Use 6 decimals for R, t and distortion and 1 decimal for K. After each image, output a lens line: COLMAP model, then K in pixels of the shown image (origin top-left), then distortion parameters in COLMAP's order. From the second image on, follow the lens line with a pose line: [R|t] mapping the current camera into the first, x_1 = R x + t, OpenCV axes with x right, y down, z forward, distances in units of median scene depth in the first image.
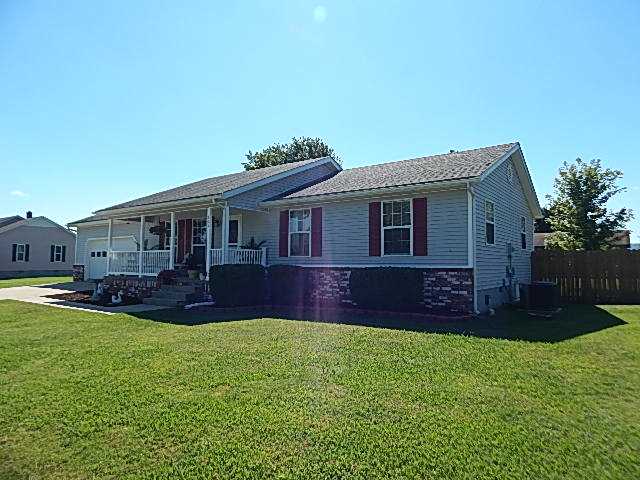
lens RADIAL K [[420.5, 0, 320.8], [0, 420.5, 239.2], [0, 0, 1]] dist [-0.000958, 0.002762]
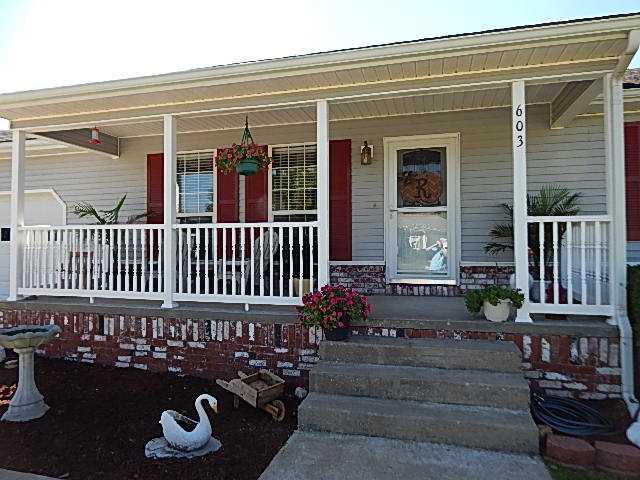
lens RADIAL K [[420.5, 0, 321.4], [0, 420.5, 239.6], [0, 0, 1]] dist [-0.000958, 0.002762]
pose [[0.940626, 0.005828, 0.339394, -0.427882], [-0.016155, 0.999488, 0.027609, 0.028652], [-0.339059, -0.031452, 0.940239, 0.660289]]
